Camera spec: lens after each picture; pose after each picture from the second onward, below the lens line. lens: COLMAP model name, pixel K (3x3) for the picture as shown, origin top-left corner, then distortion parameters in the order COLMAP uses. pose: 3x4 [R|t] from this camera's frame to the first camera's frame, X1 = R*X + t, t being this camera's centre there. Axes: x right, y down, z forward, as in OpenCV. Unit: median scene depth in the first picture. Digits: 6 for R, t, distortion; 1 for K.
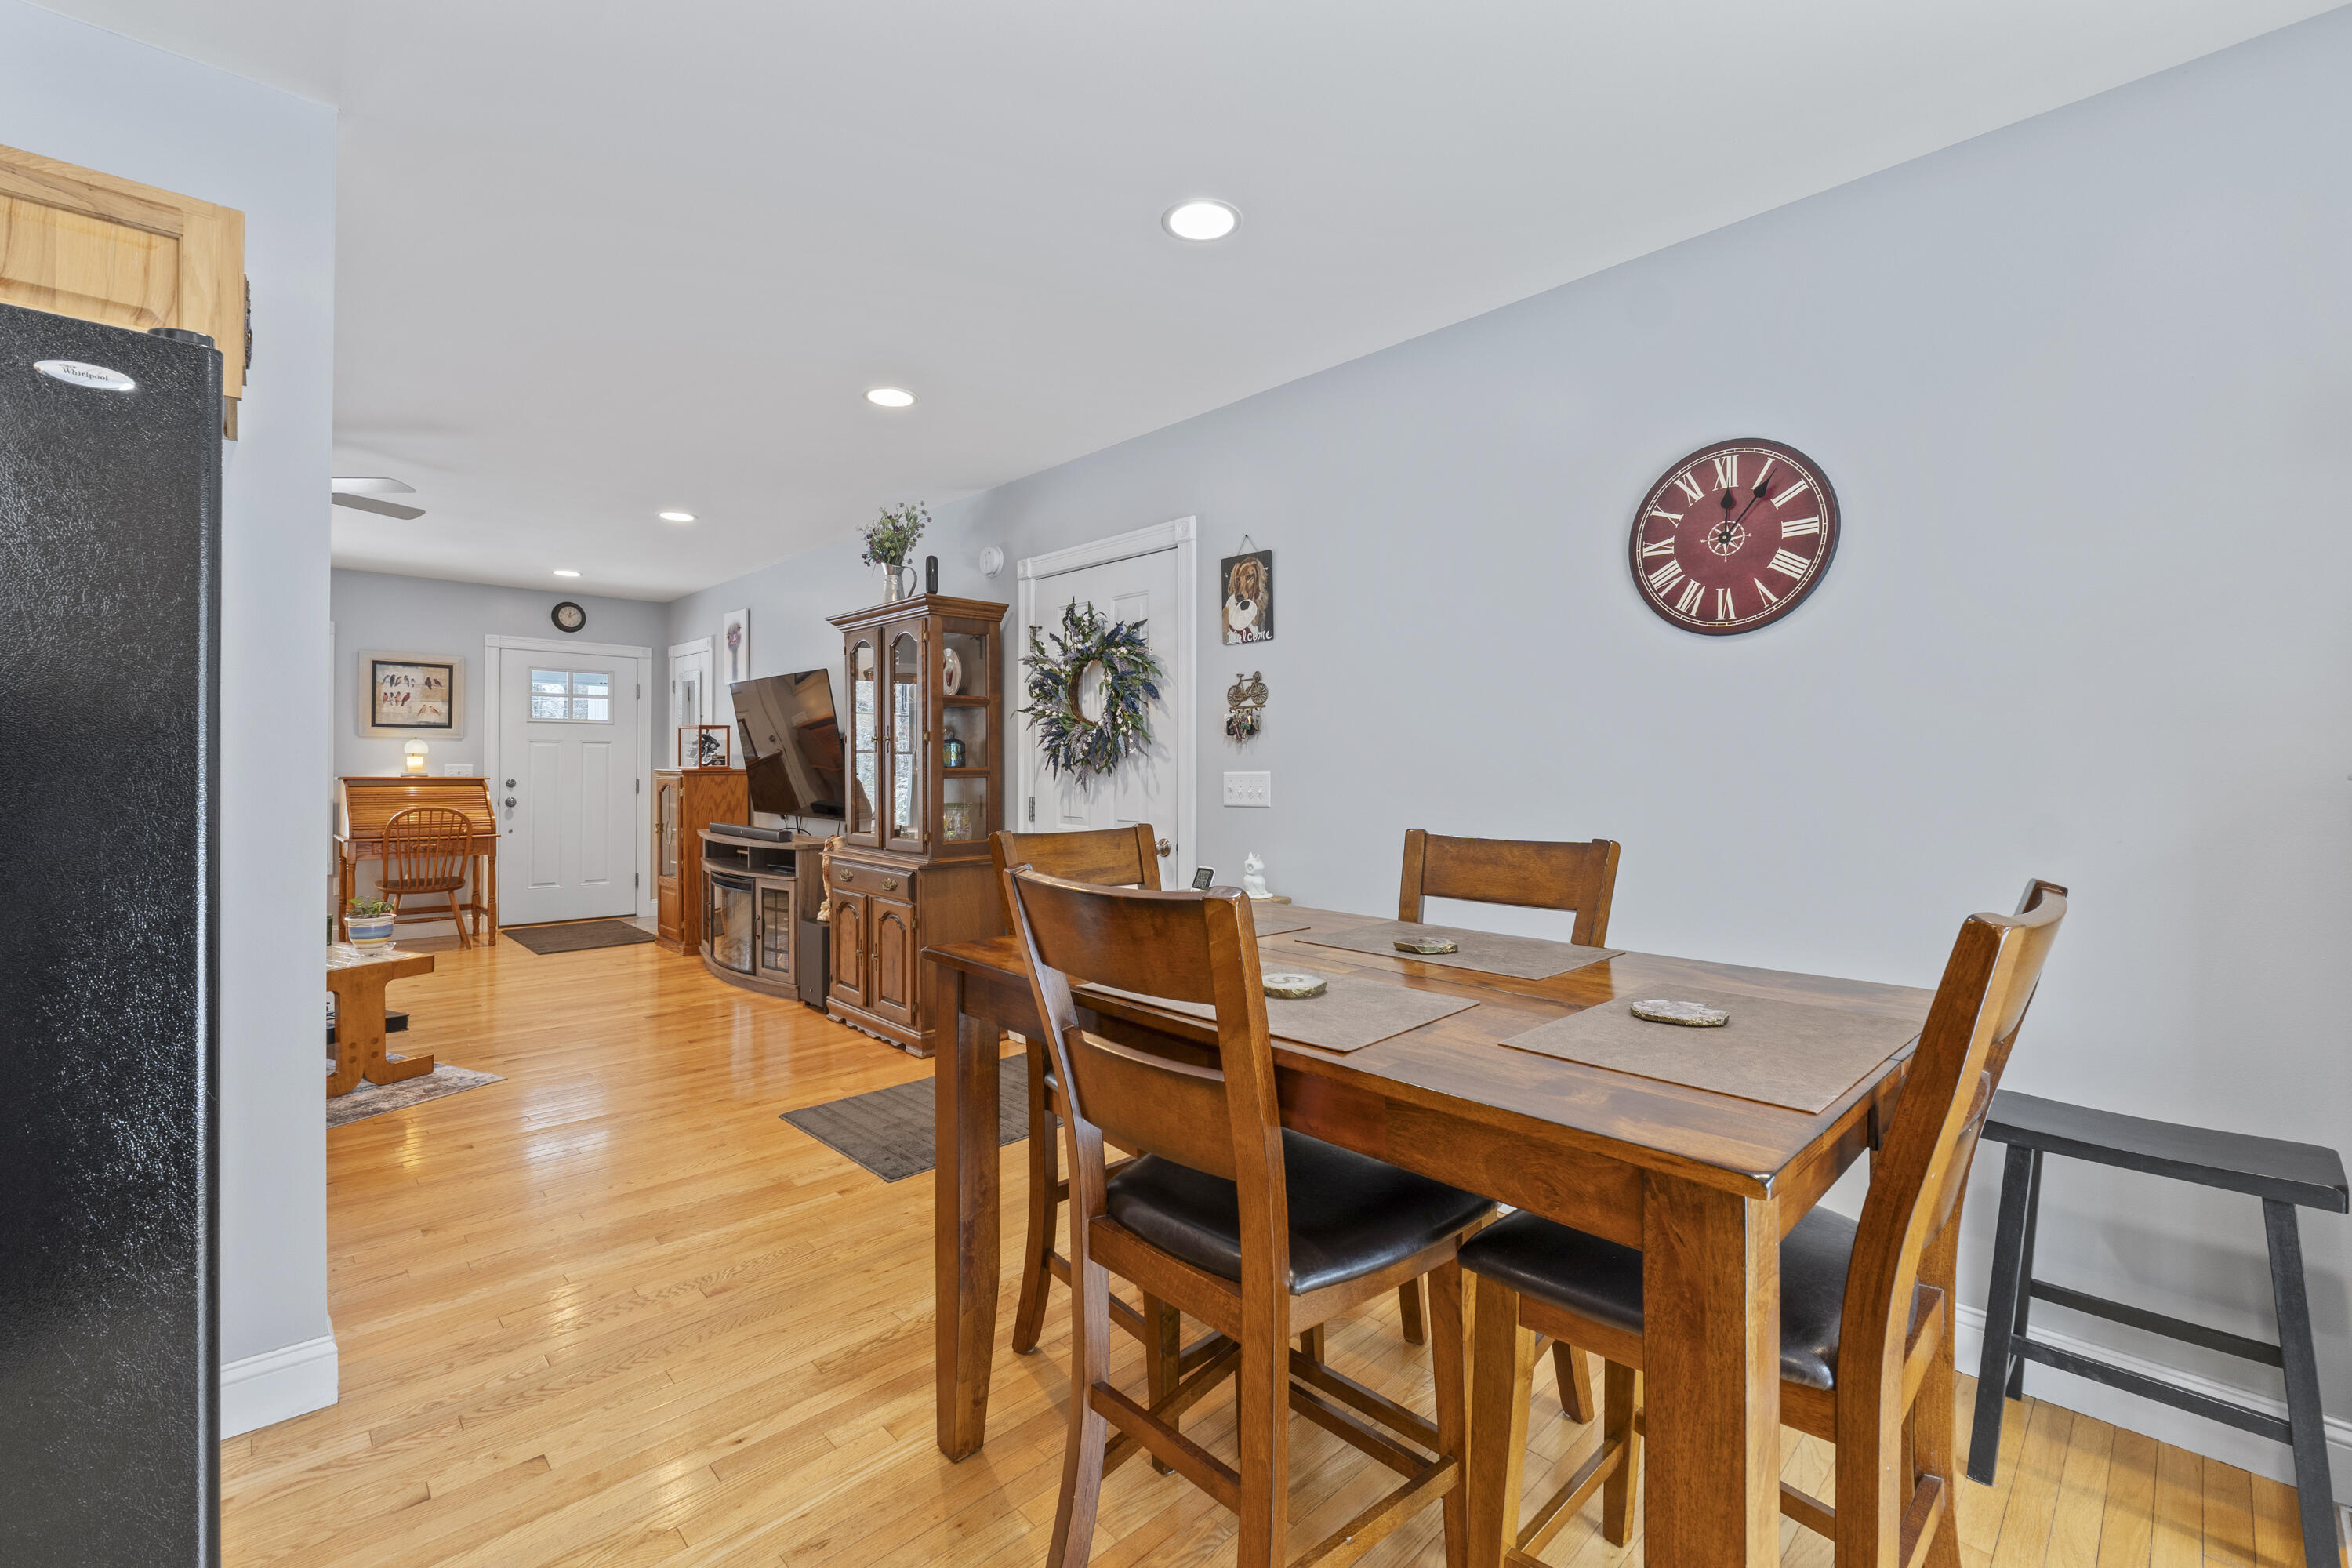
lens RADIAL K [[984.2, 0, 1169.8], [0, 984.2, 766.7], [0, 0, 1]] dist [-0.009954, 0.000363]
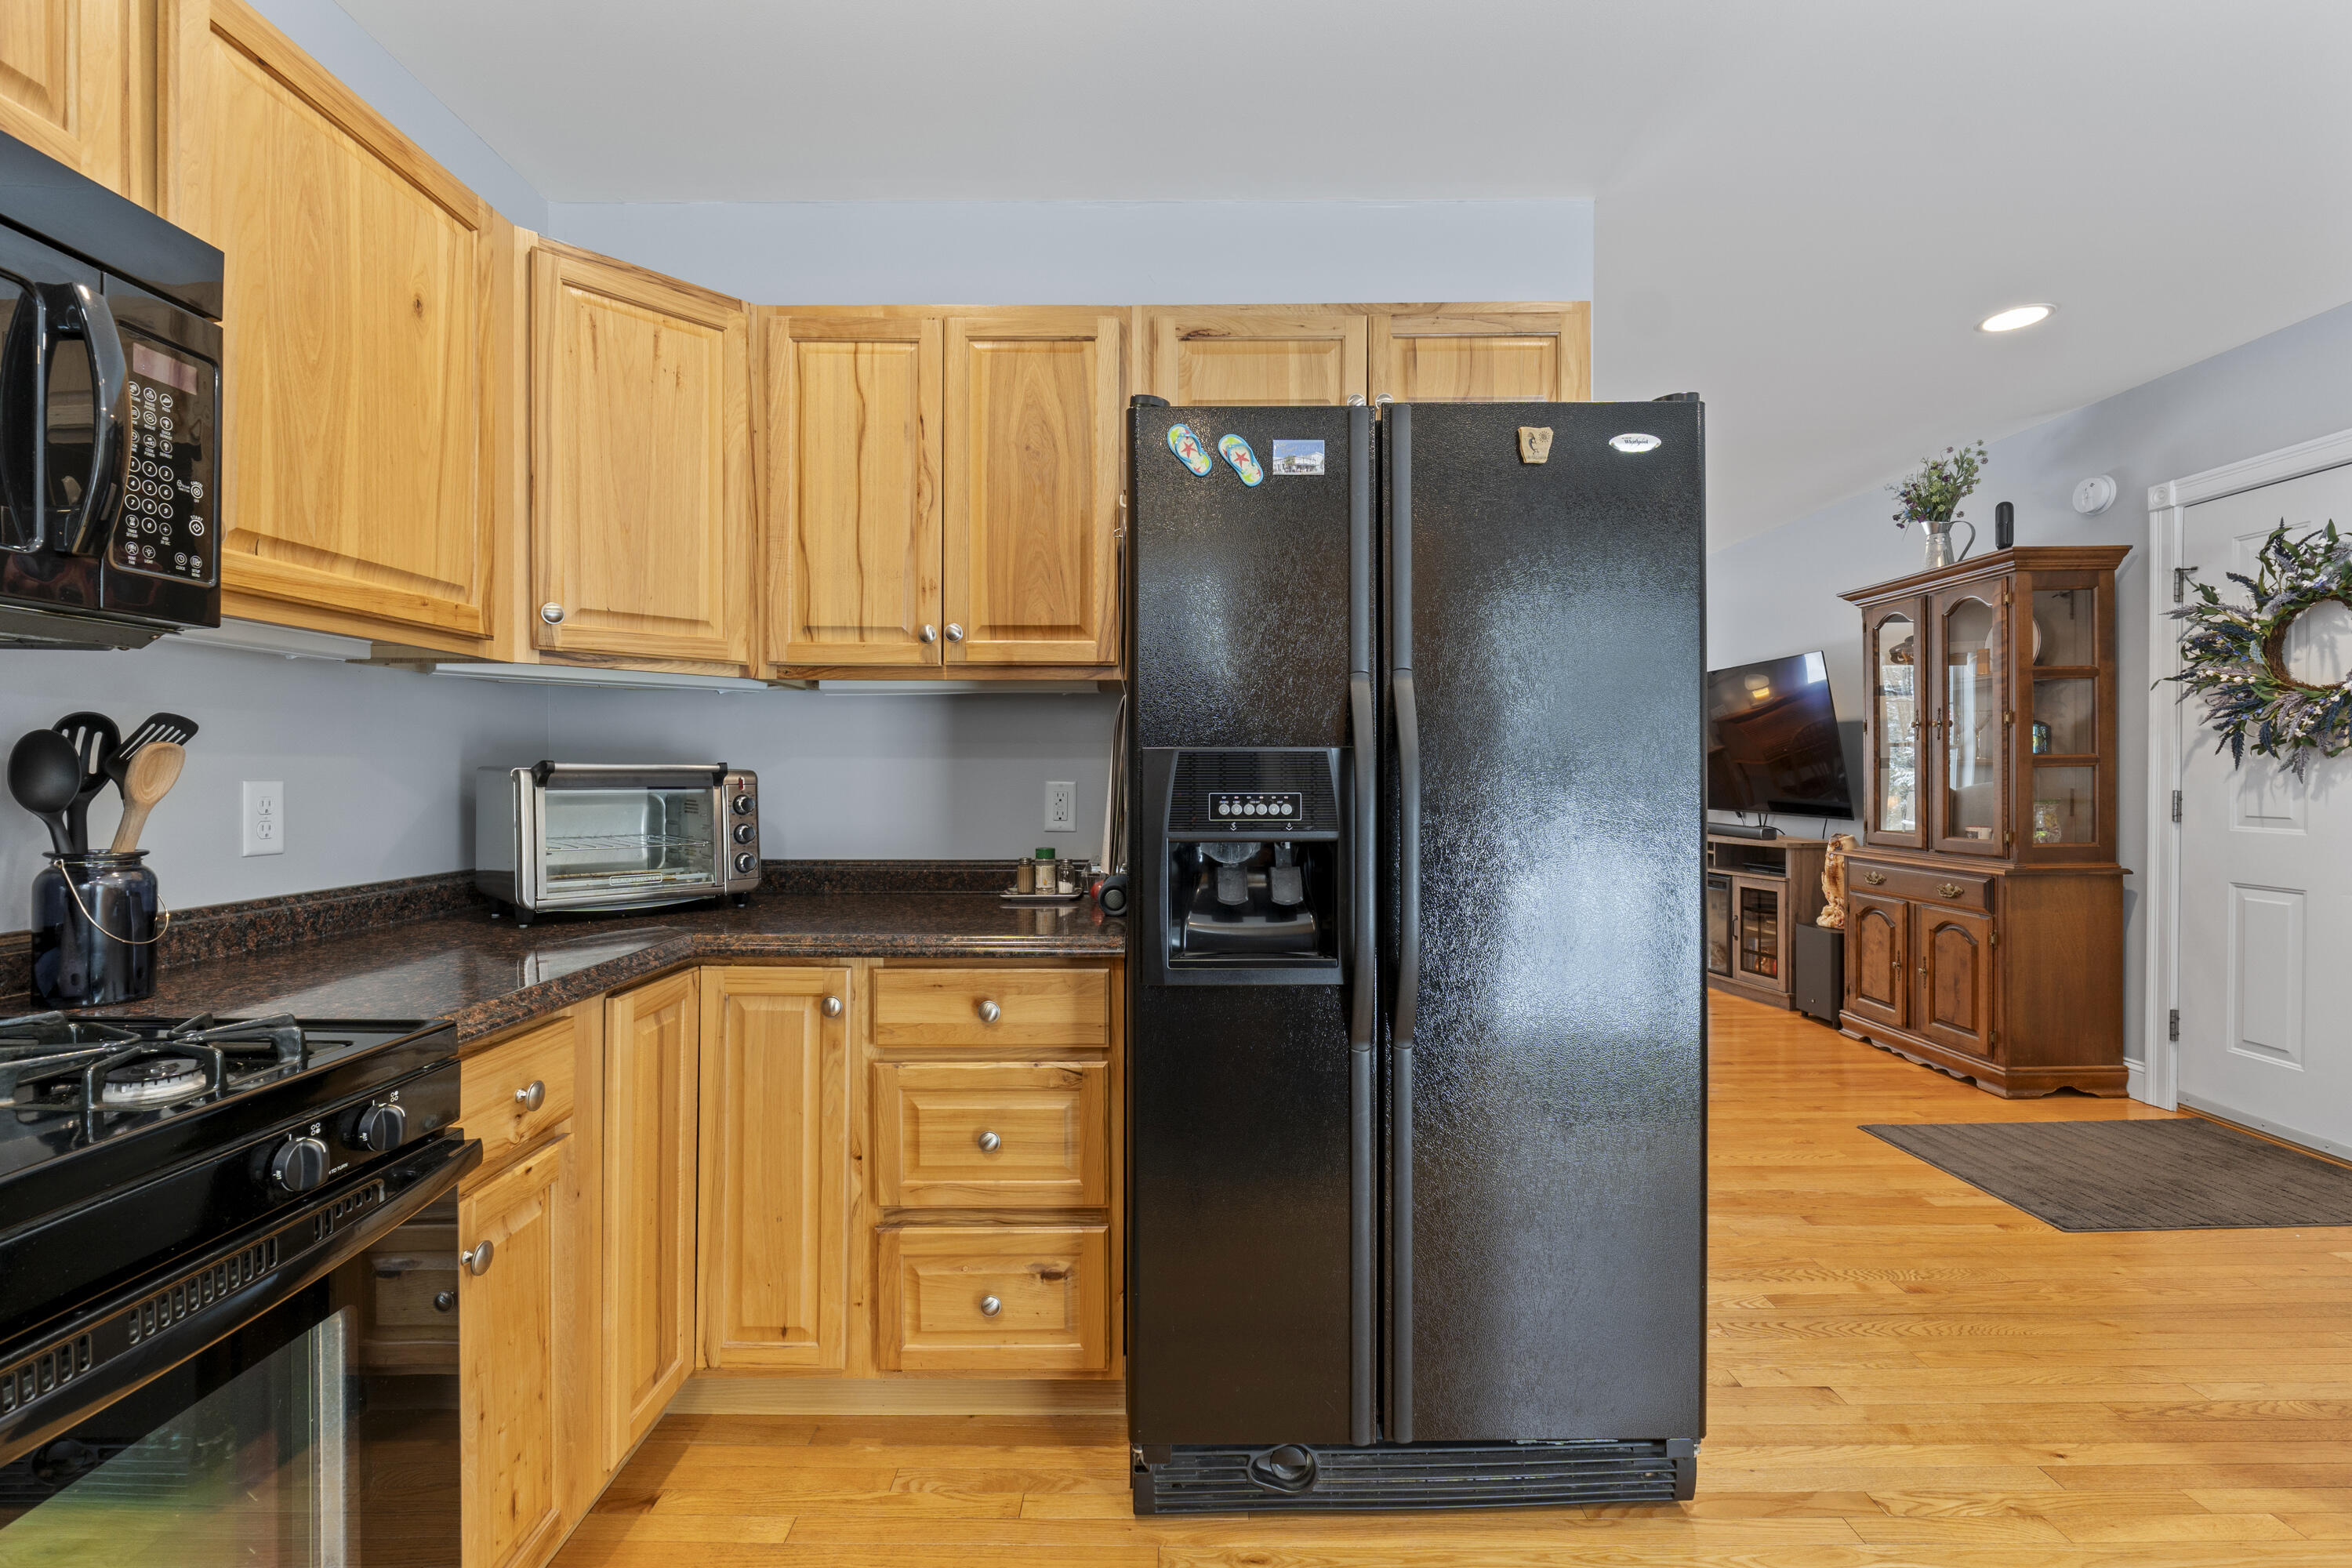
lens RADIAL K [[1018.4, 0, 1170.3], [0, 1018.4, 783.9], [0, 0, 1]] dist [-0.008445, 0.000304]
pose [[0.720735, 0.001007, -0.693210, -0.195568], [0.007535, 0.999928, 0.009287, 0.014848], [0.693170, -0.011917, 0.720676, -0.143494]]
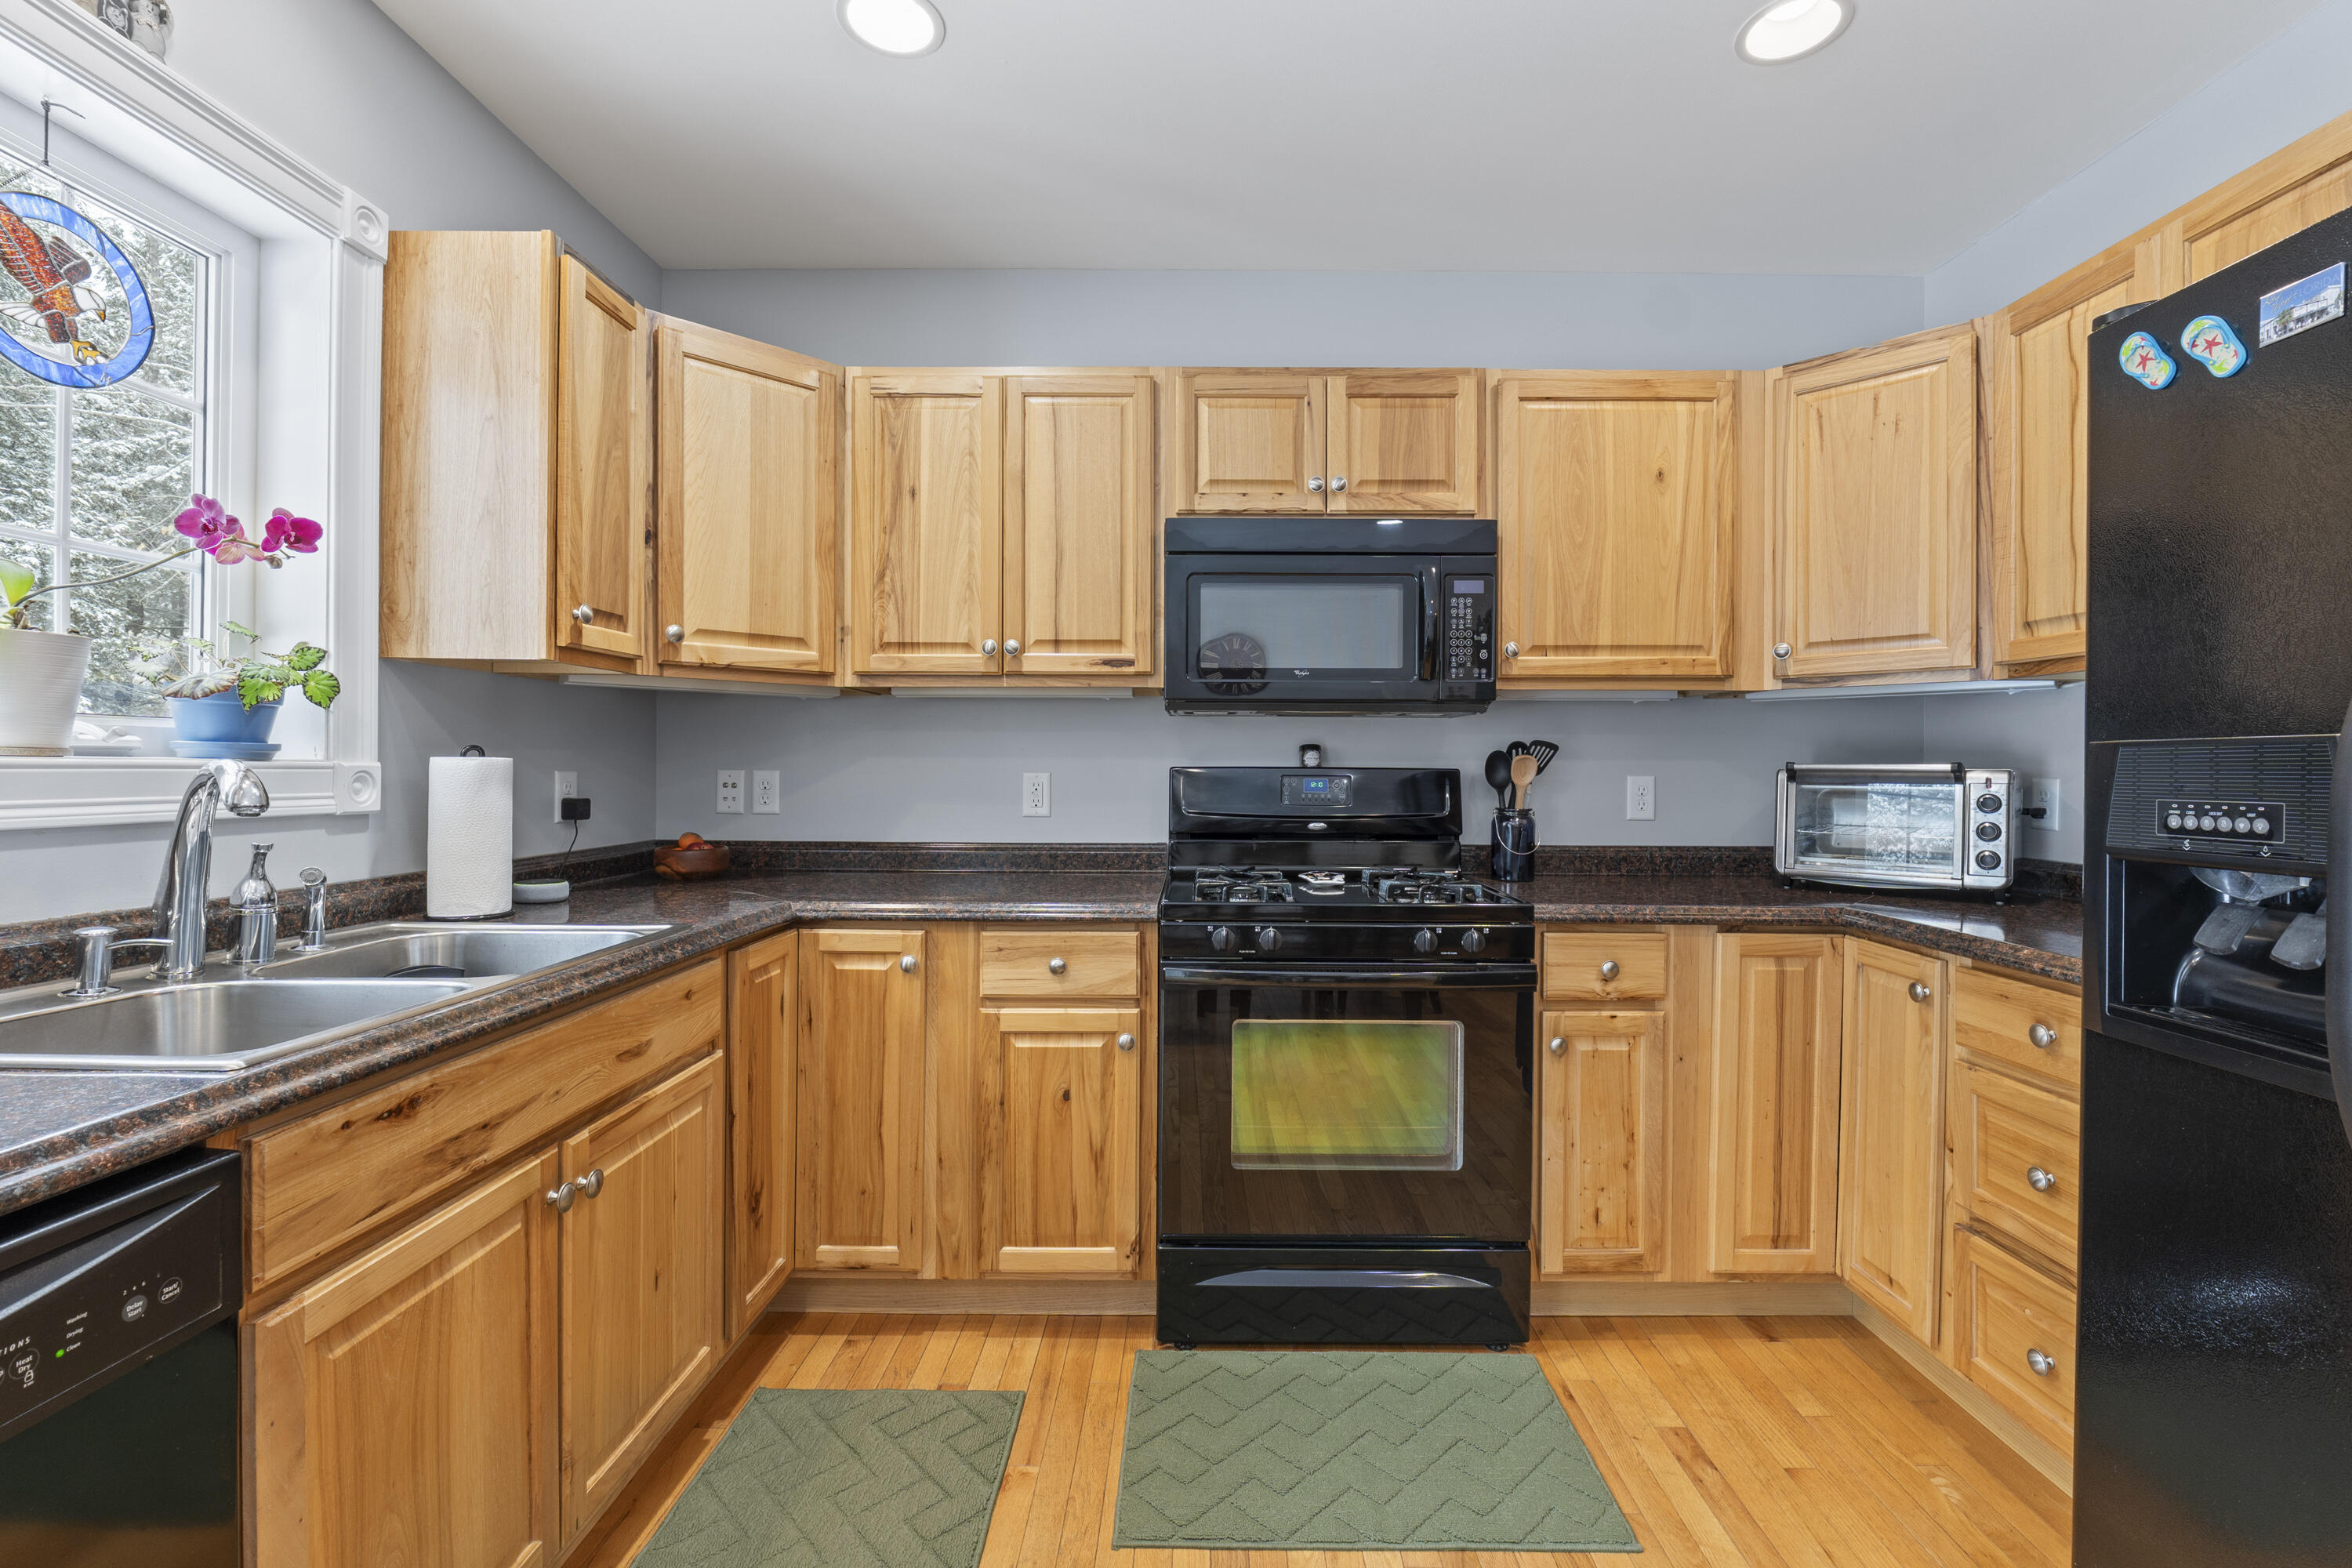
lens RADIAL K [[1000.9, 0, 1204.4], [0, 1000.9, 769.7], [0, 0, 1]] dist [-0.007815, -0.000107]
pose [[-0.688904, -0.008473, -0.724803, -0.030929], [-0.005356, 0.999964, -0.006599, 0.017025], [0.724833, -0.000664, -0.688925, 0.183230]]
